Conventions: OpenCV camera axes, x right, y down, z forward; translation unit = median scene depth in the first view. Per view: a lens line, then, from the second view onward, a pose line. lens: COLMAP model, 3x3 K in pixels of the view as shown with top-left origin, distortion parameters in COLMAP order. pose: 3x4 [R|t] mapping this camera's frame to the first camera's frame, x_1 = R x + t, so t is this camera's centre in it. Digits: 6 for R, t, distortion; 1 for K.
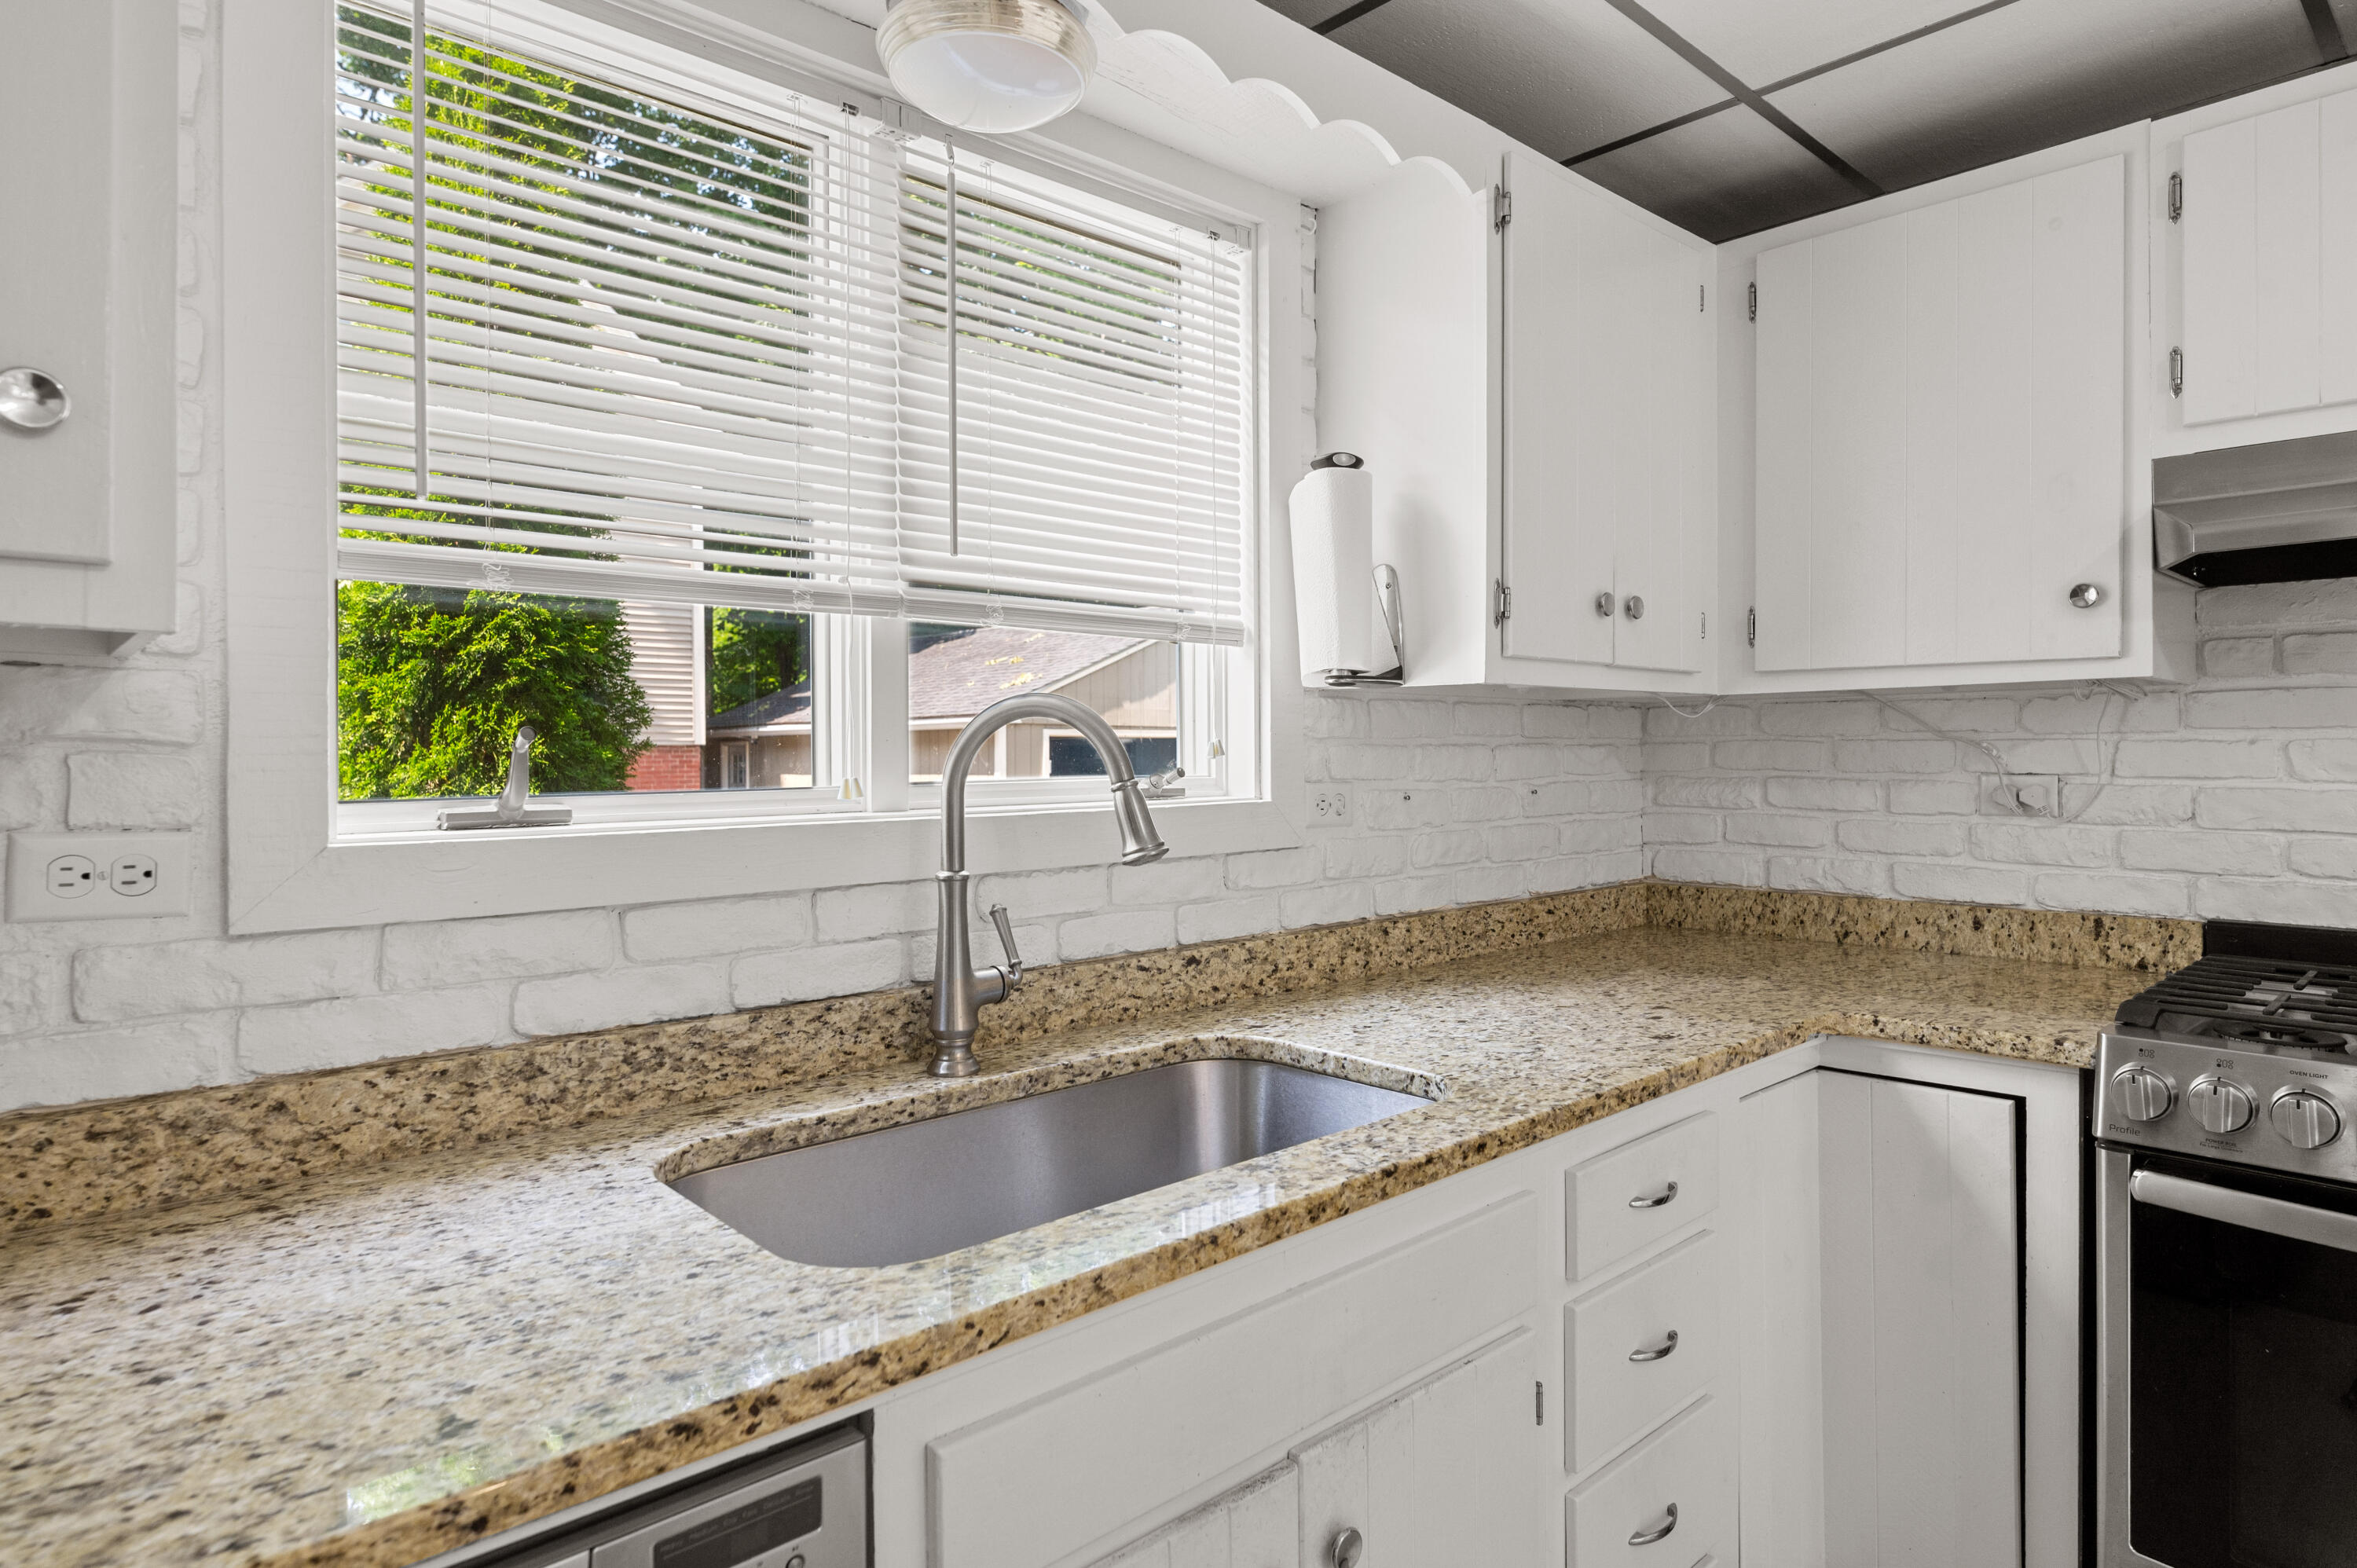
lens RADIAL K [[1314.9, 0, 1179.7], [0, 1314.9, 755.4], [0, 0, 1]] dist [-0.001620, -0.002107]
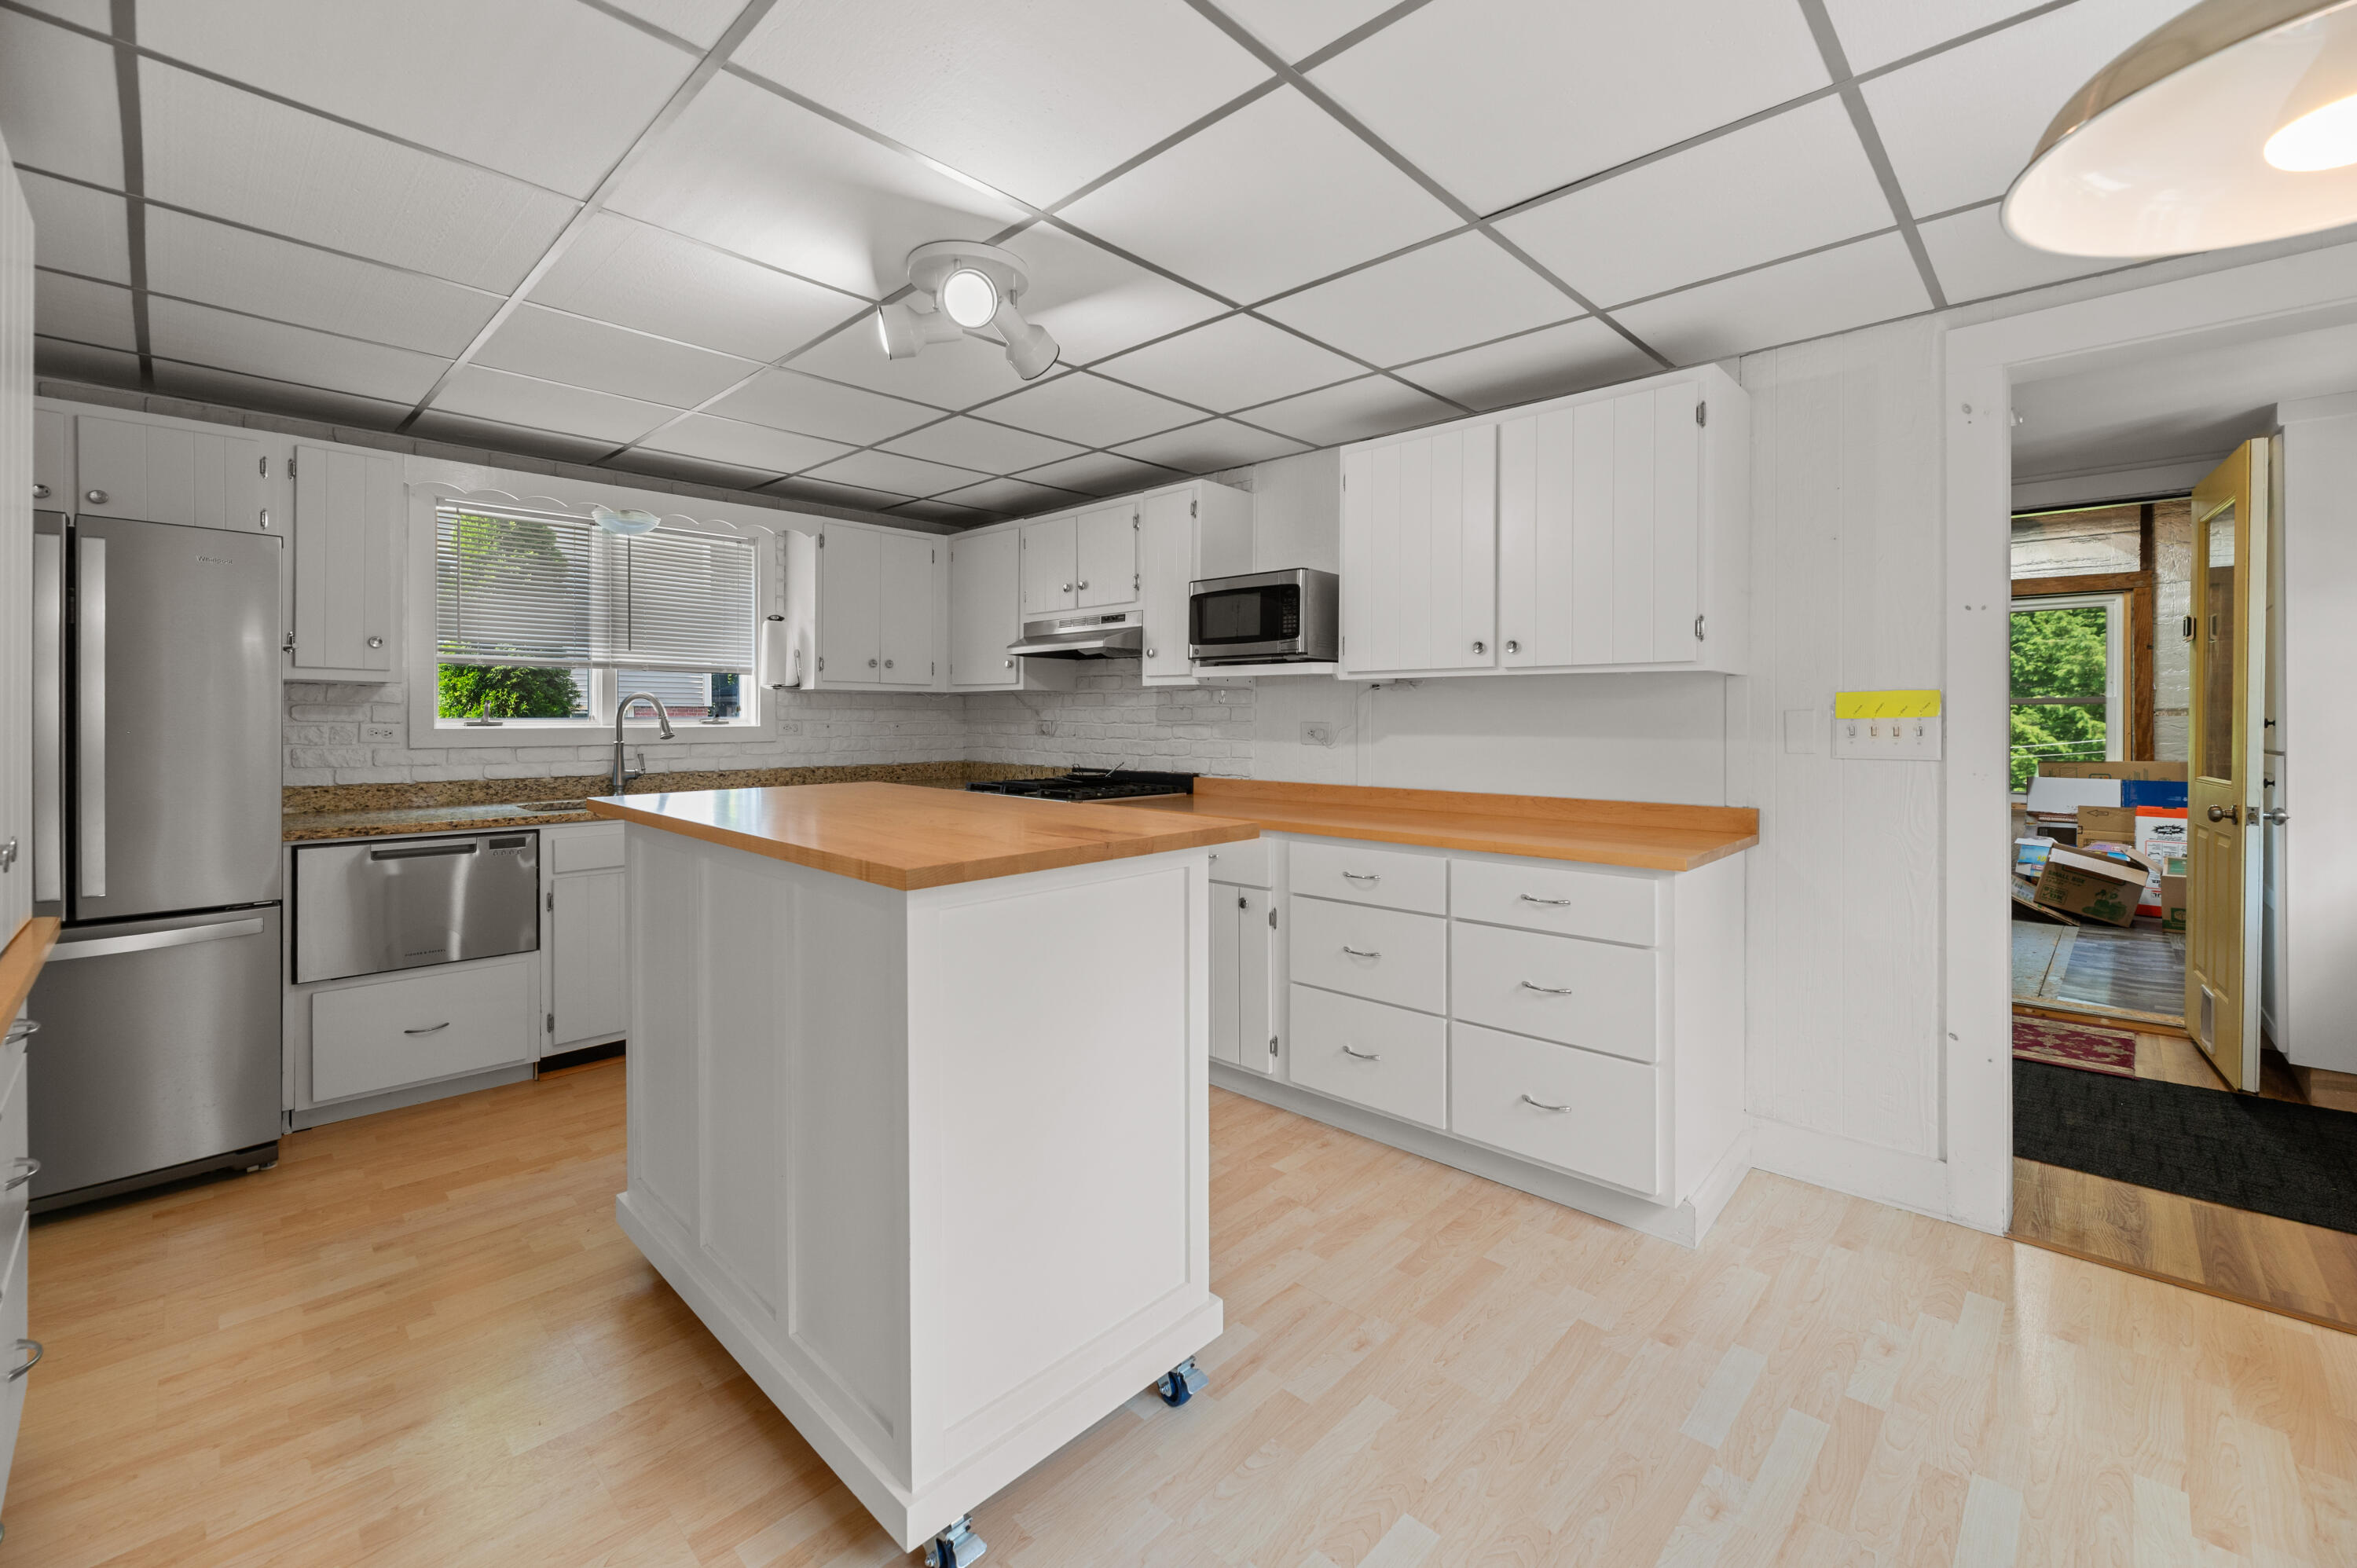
lens RADIAL K [[956.3, 0, 1169.2], [0, 956.3, 722.0], [0, 0, 1]] dist [0.001033, 0.000308]
pose [[0.997548, 0.010560, 0.069185, 1.034893], [-0.010758, 0.999939, 0.002491, 0.011135], [-0.069155, -0.003229, 0.997601, -1.544808]]
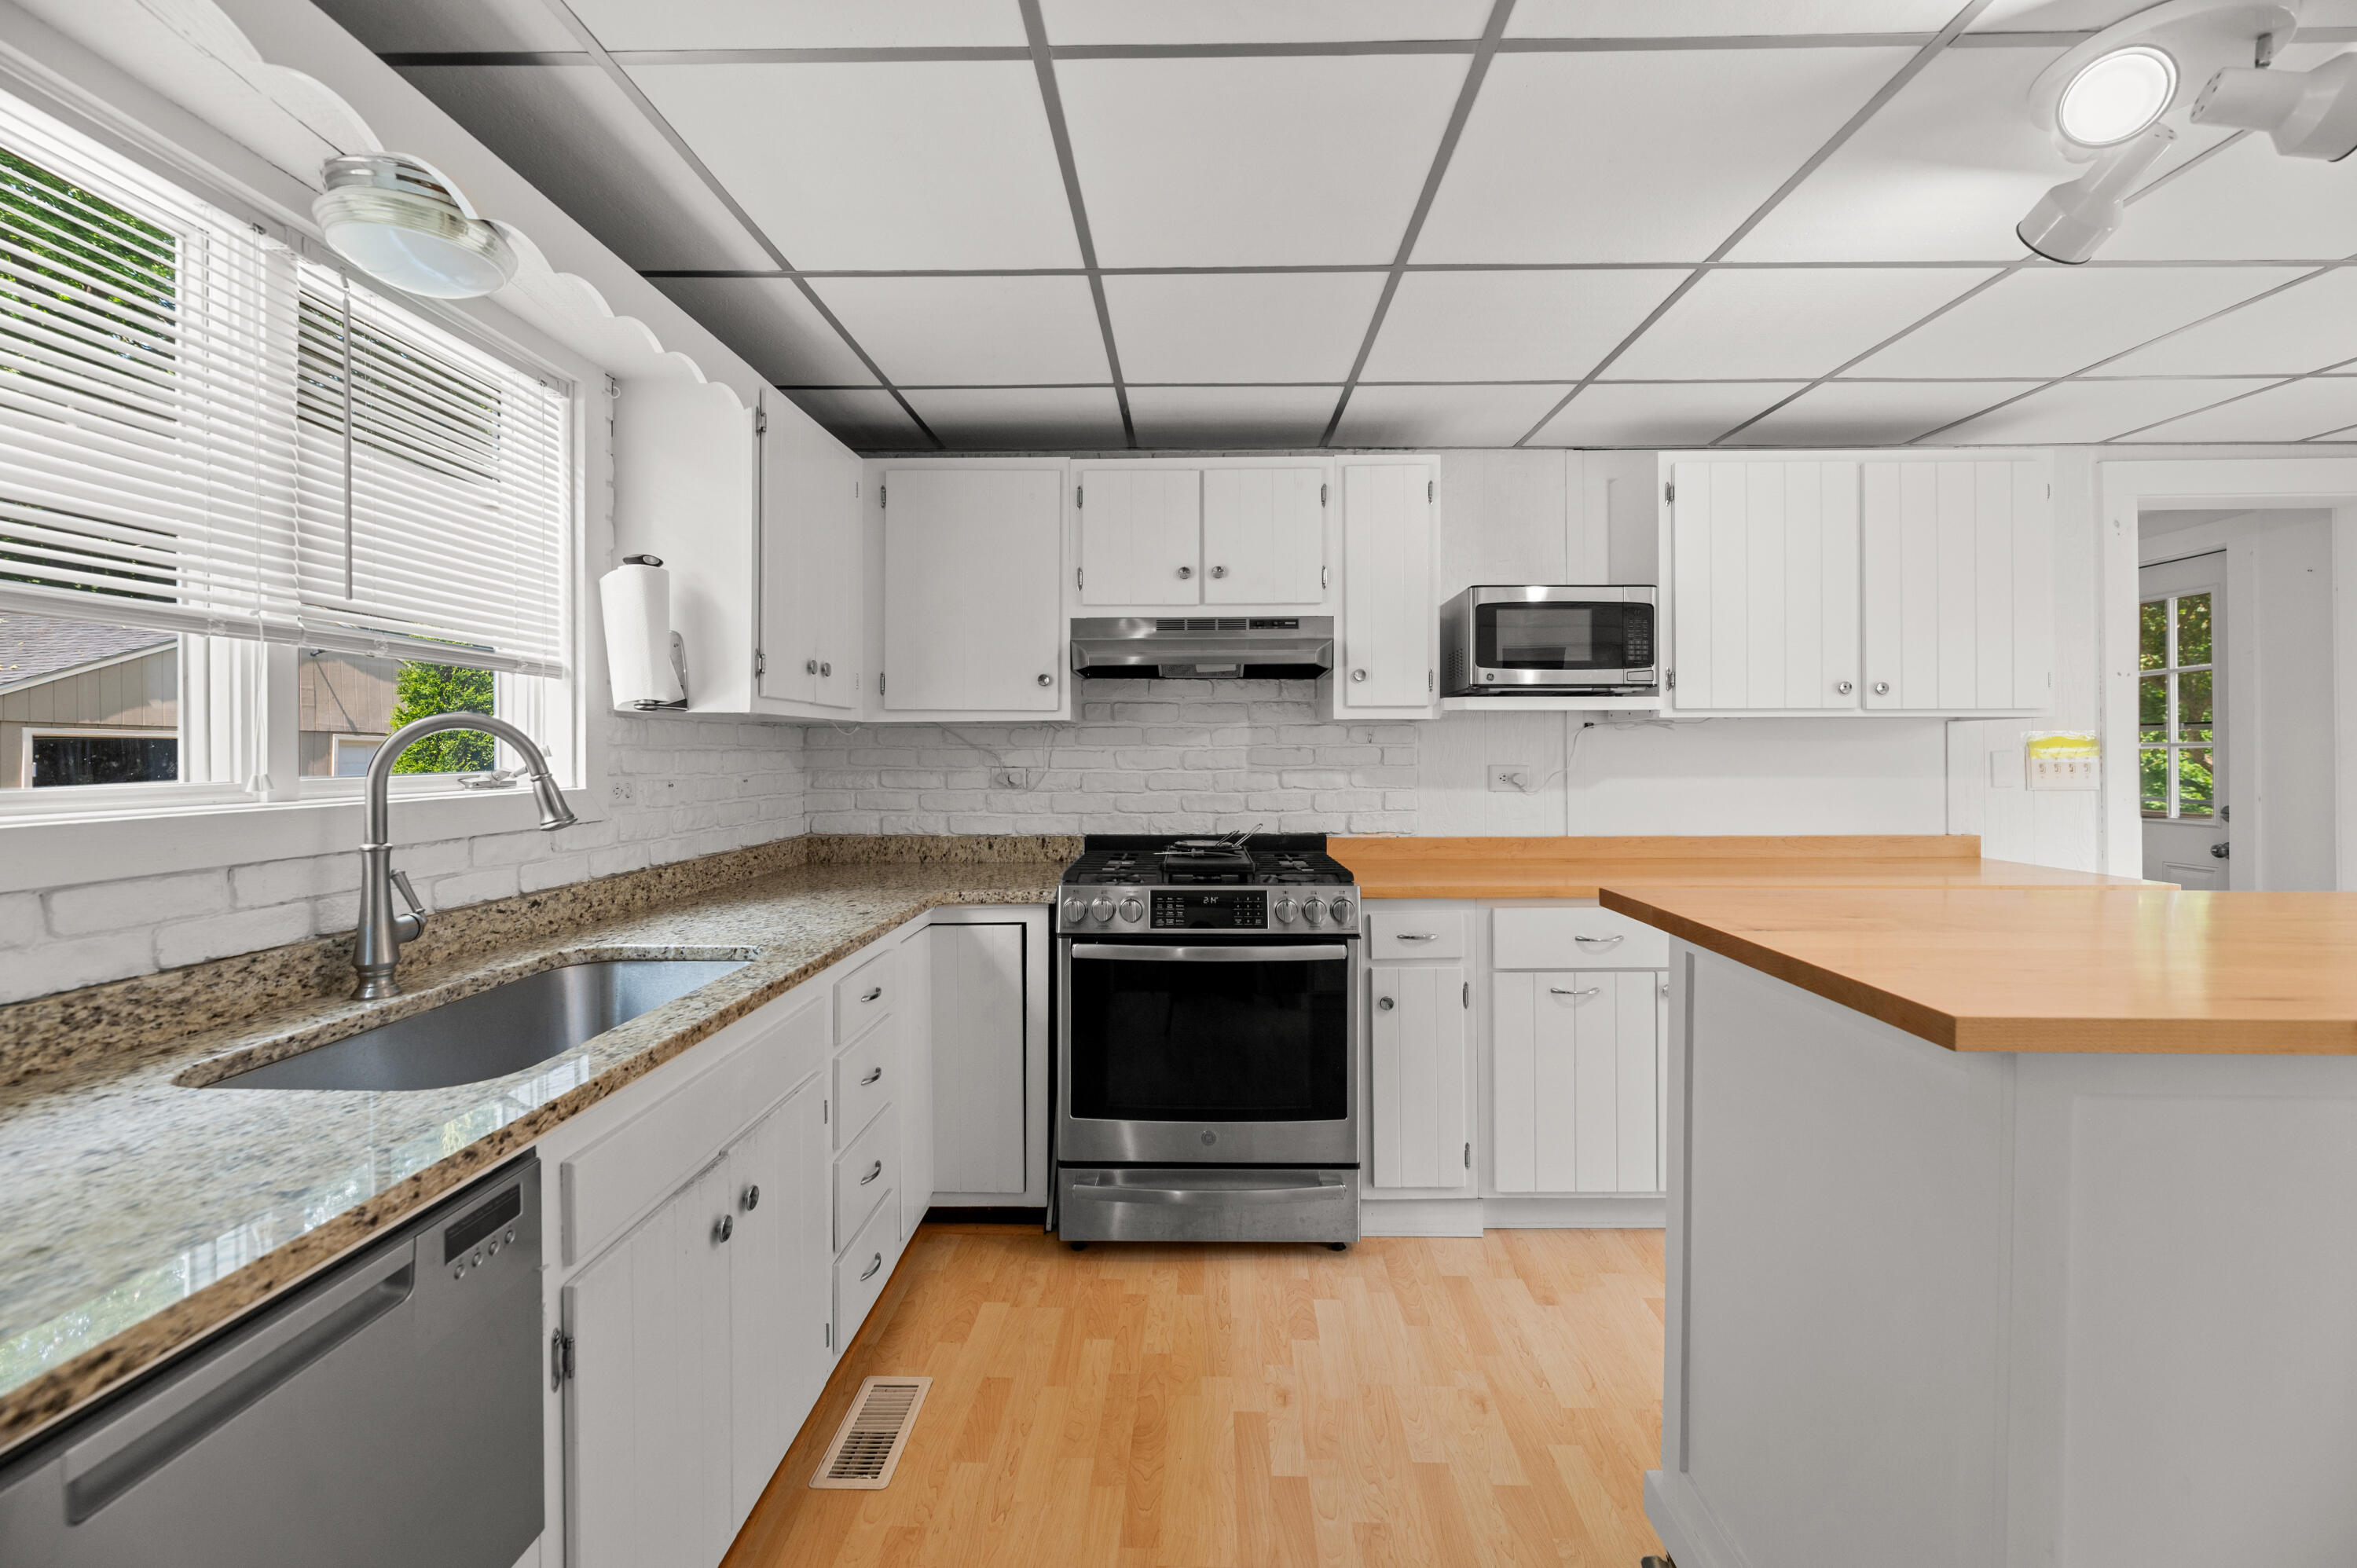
lens RADIAL K [[956.3, 0, 1185.0], [0, 956.3, 763.5], [0, 0, 1]] dist [0.001033, 0.000308]
pose [[0.690991, -0.002868, 0.722858, -0.275965], [-0.001327, 0.999985, 0.005235, 0.001044], [-0.722862, -0.004576, 0.690977, -0.225168]]
